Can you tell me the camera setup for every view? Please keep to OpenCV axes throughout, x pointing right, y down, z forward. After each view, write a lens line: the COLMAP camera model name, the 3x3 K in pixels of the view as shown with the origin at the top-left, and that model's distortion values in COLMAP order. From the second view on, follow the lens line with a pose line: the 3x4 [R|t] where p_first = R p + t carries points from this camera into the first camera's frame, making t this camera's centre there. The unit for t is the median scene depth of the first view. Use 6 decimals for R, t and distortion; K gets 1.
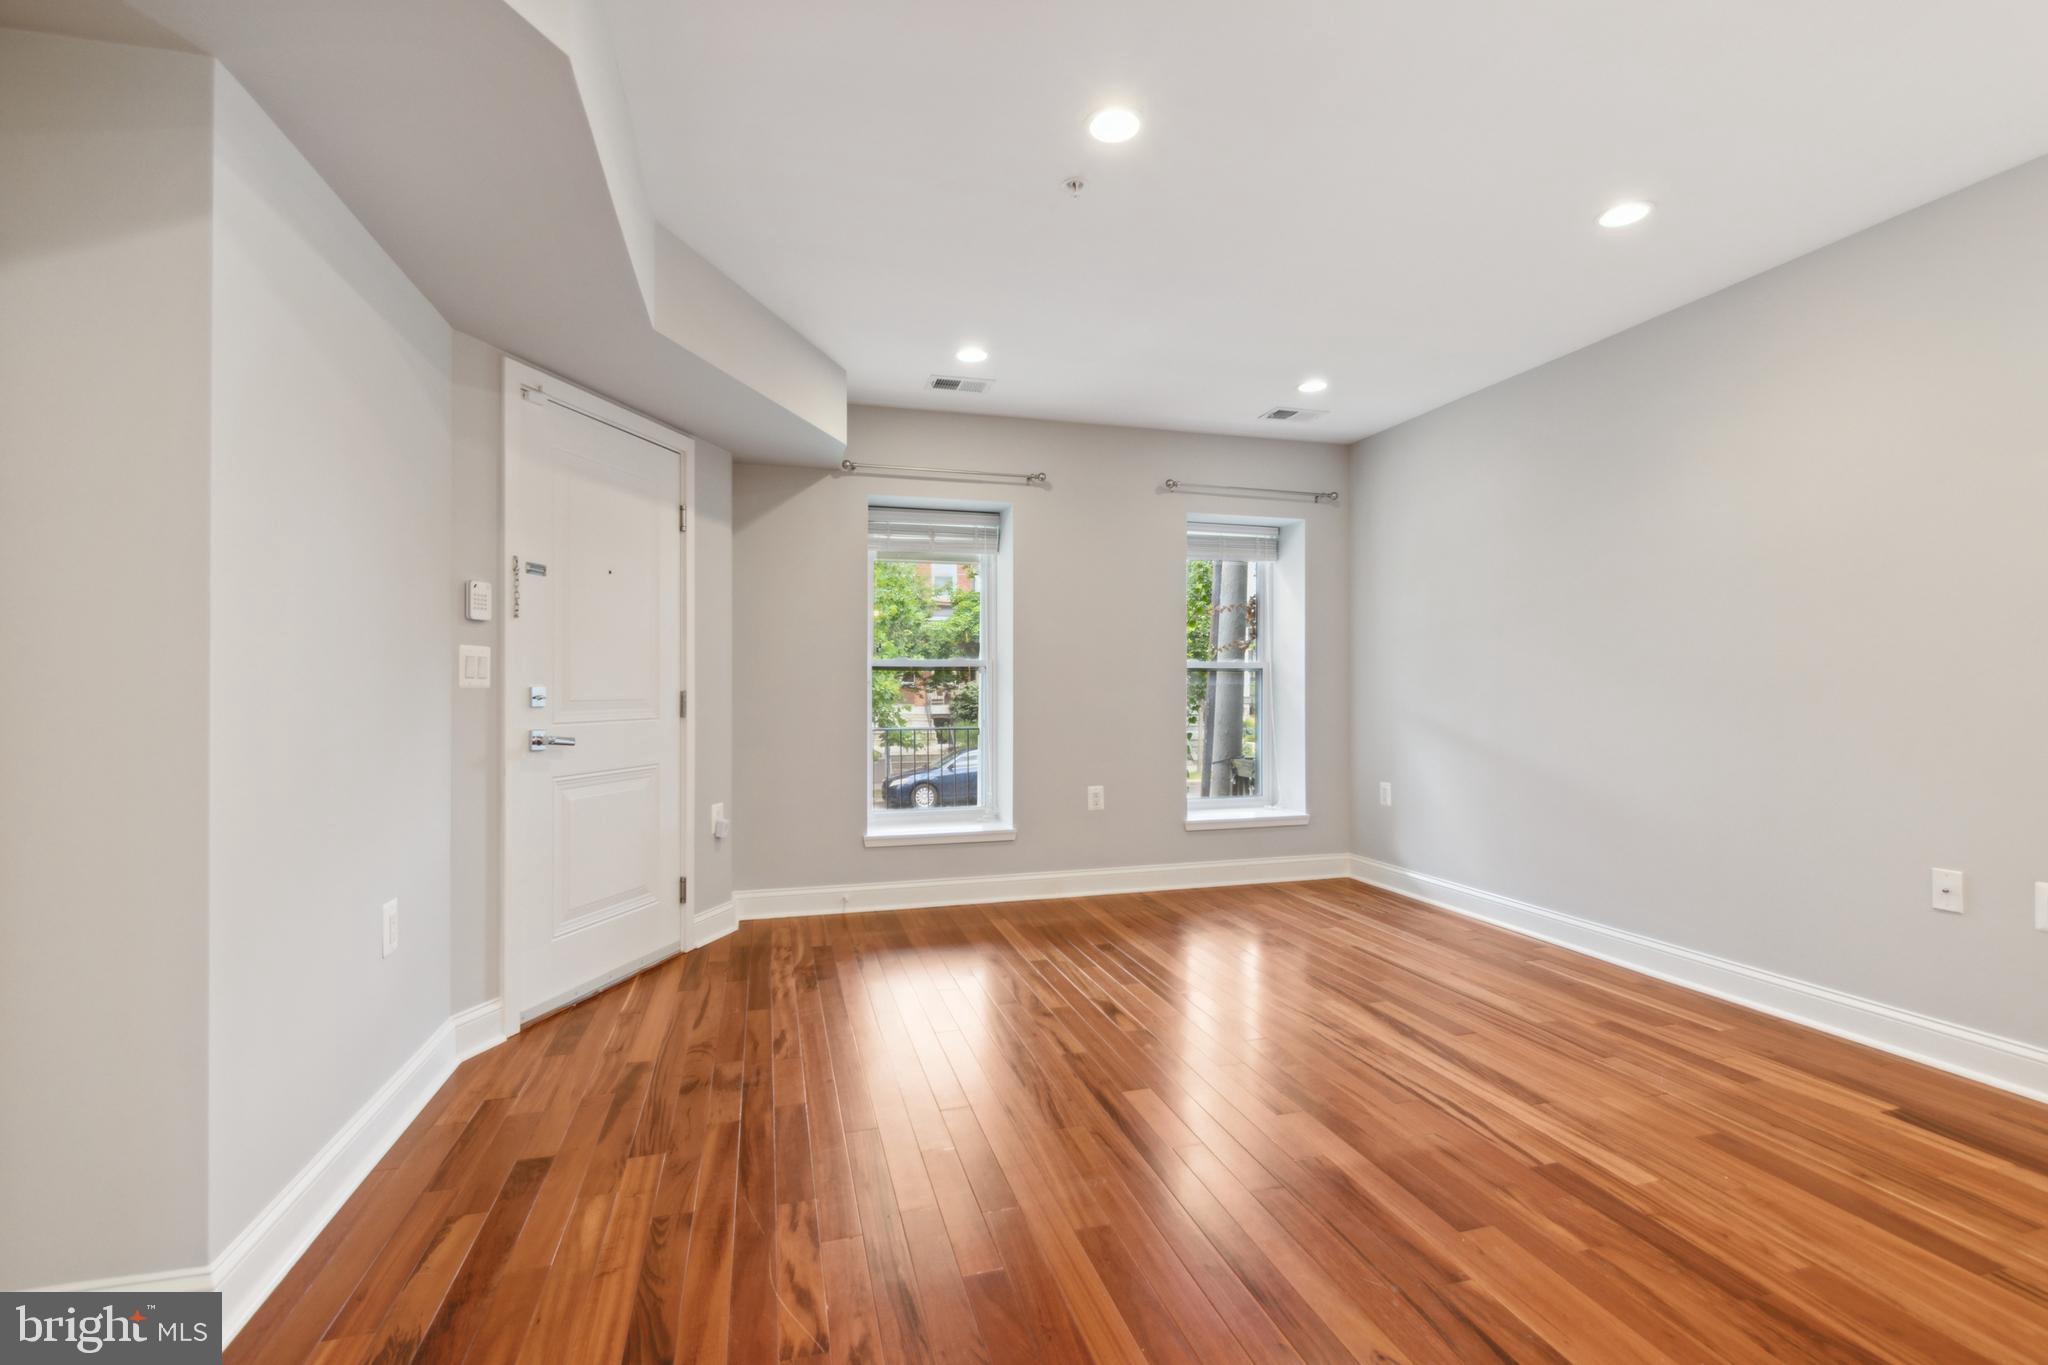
lens RADIAL K [[931.0, 0, 1057.2], [0, 931.0, 691.9], [0, 0, 1]] dist [0.000952, -0.000596]
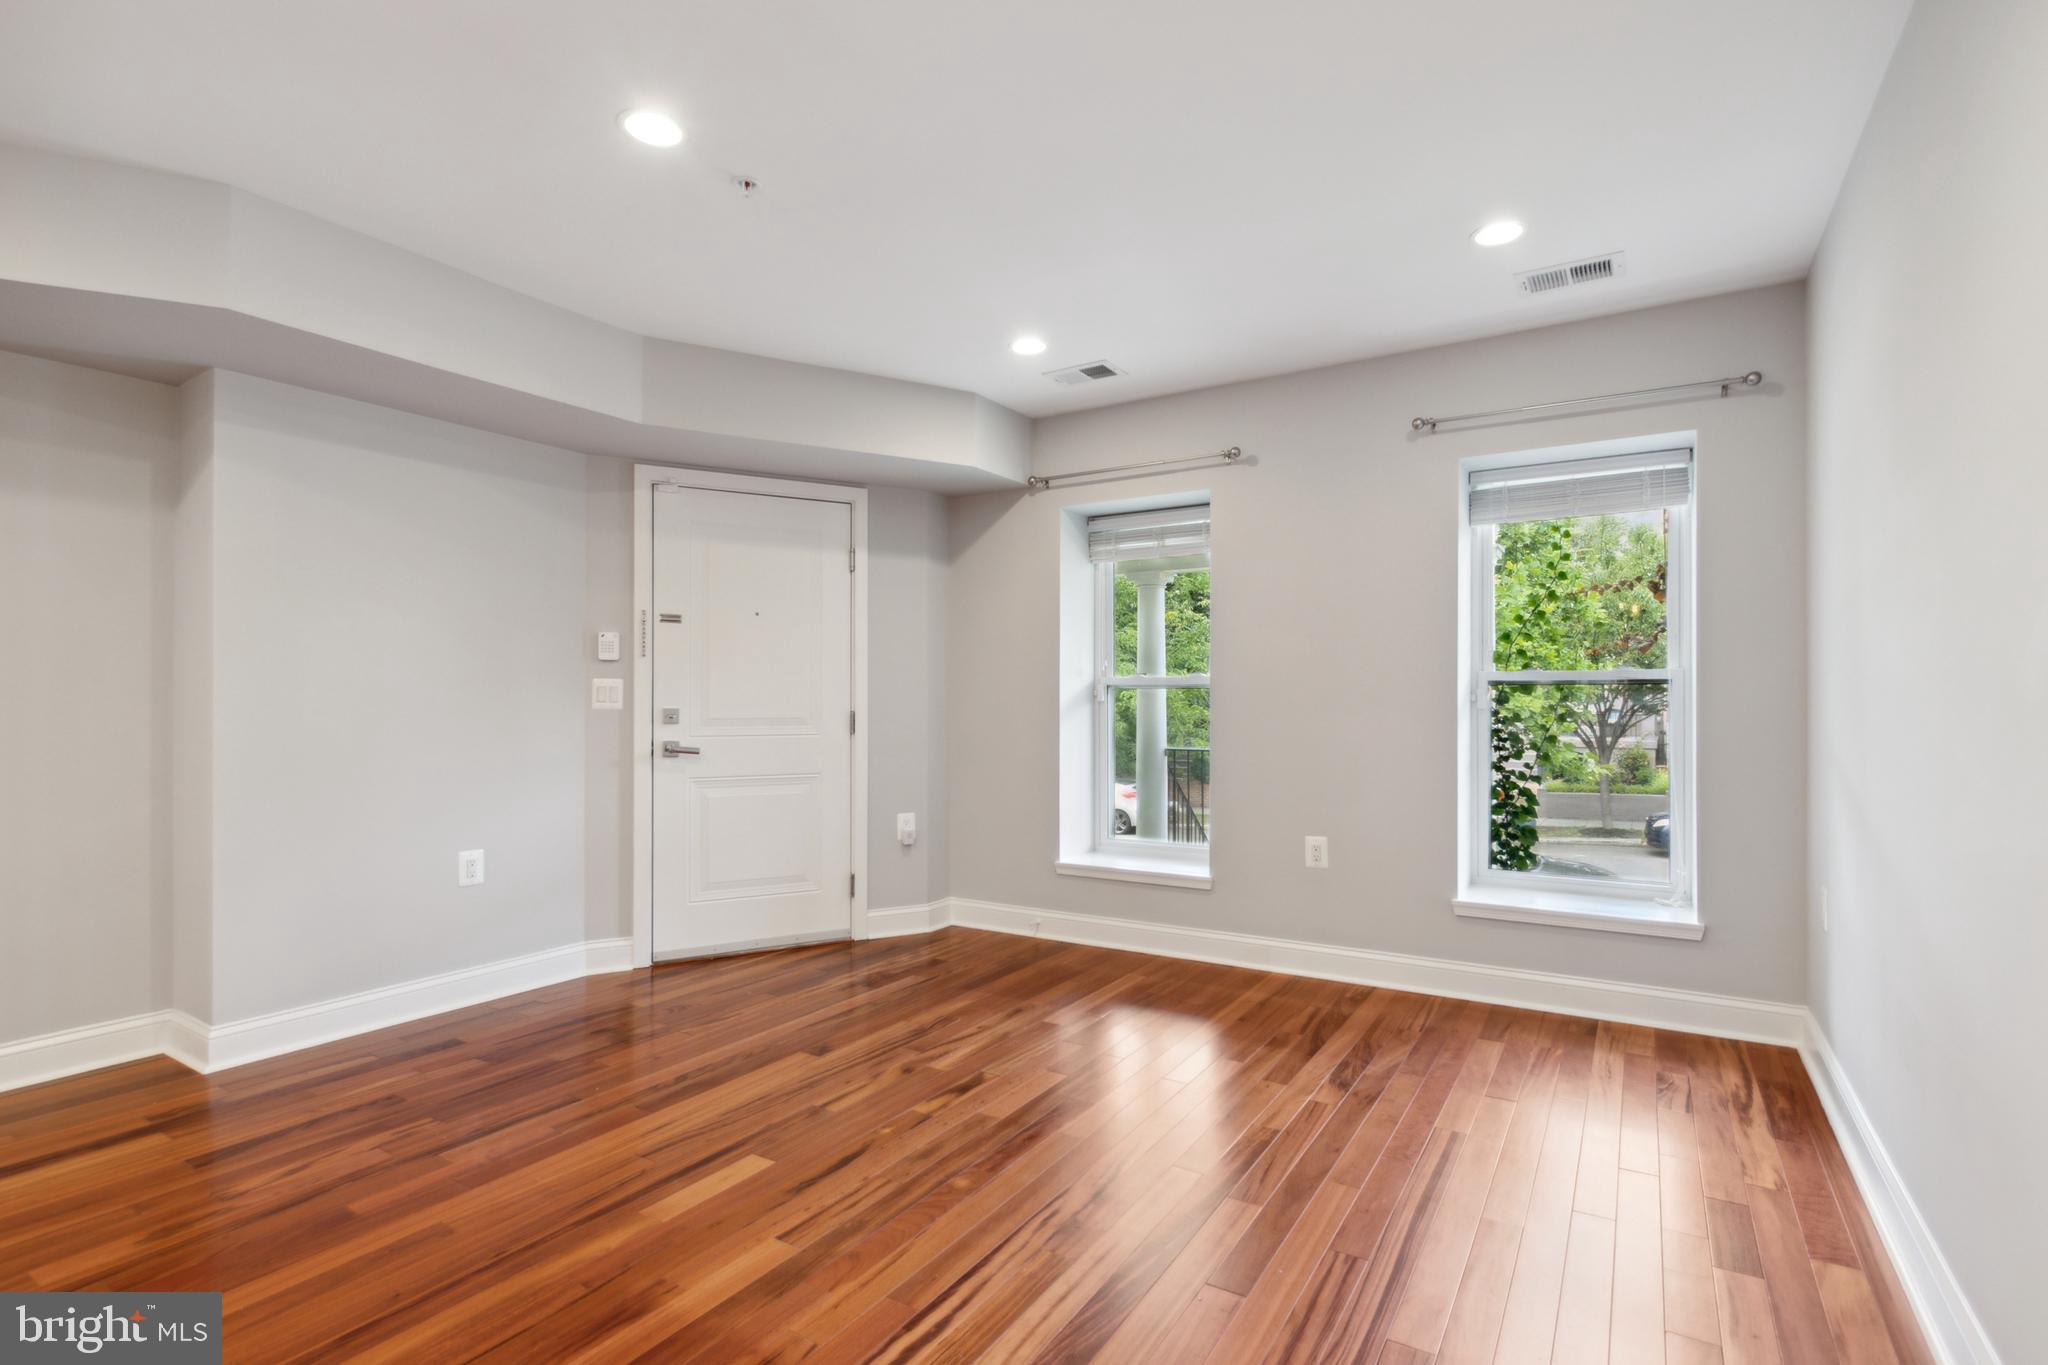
lens RADIAL K [[975.8, 0, 1028.5], [0, 975.8, 701.7], [0, 0, 1]] dist [0.002932, -0.000081]
pose [[0.659994, 0.000064, -0.751271, 0.686243], [-0.003580, 0.999989, -0.003060, -0.010376], [0.751263, 0.004709, 0.659986, 0.399328]]
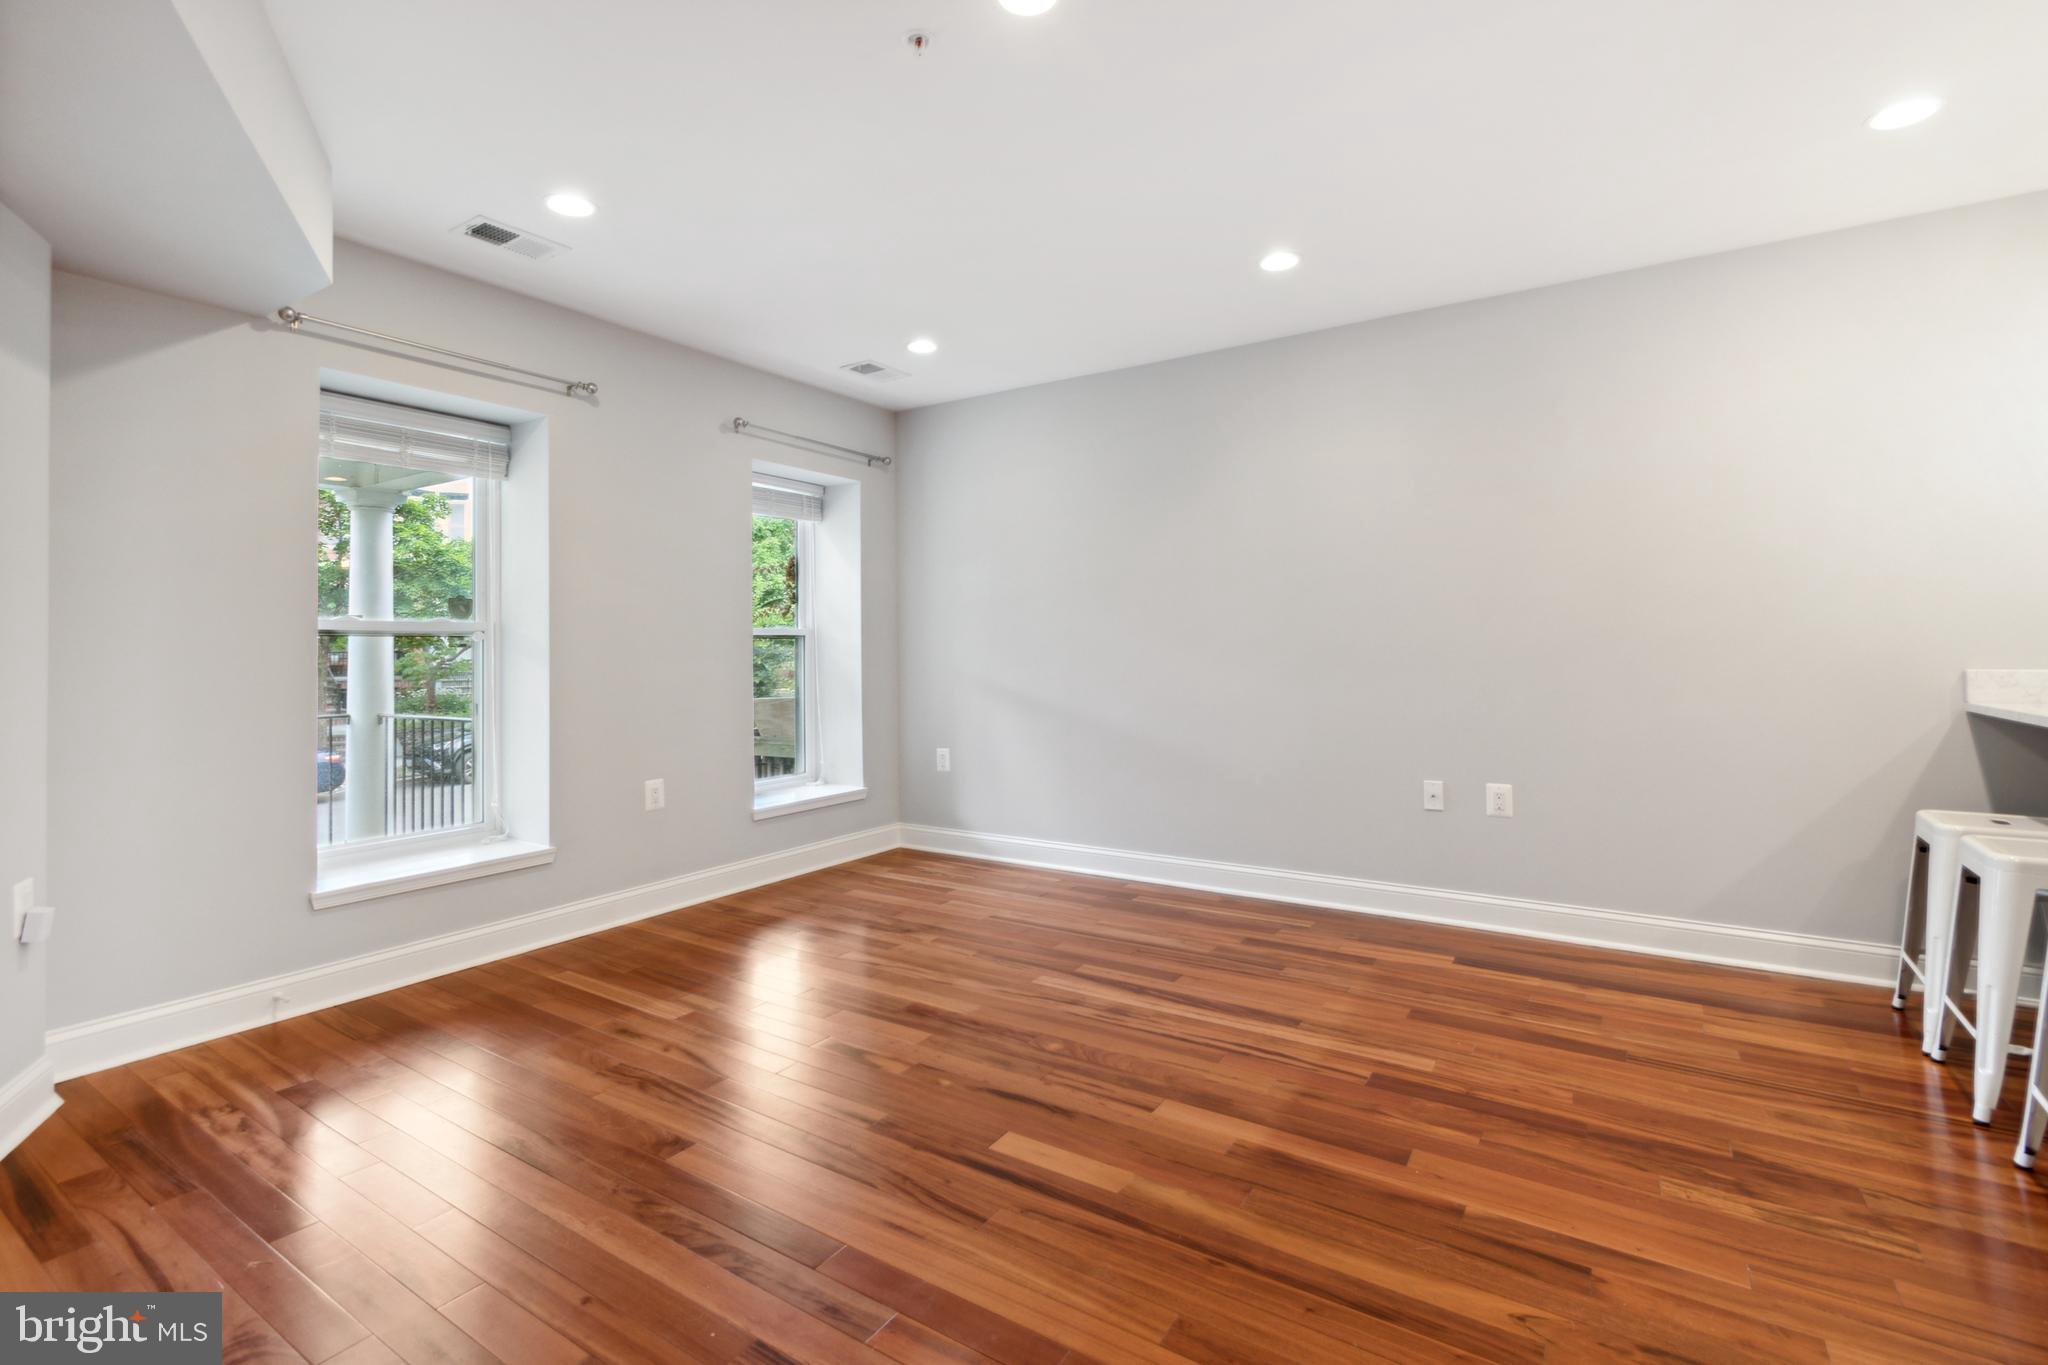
lens RADIAL K [[907.3, 0, 1050.7], [0, 907.3, 643.1], [0, 0, 1]] dist [0.000227, -0.000389]
pose [[0.760996, -0.000642, 0.648756, -0.291124], [0.010298, 0.999885, -0.011090, -0.008013], [-0.648675, 0.015121, 0.760915, 0.240720]]
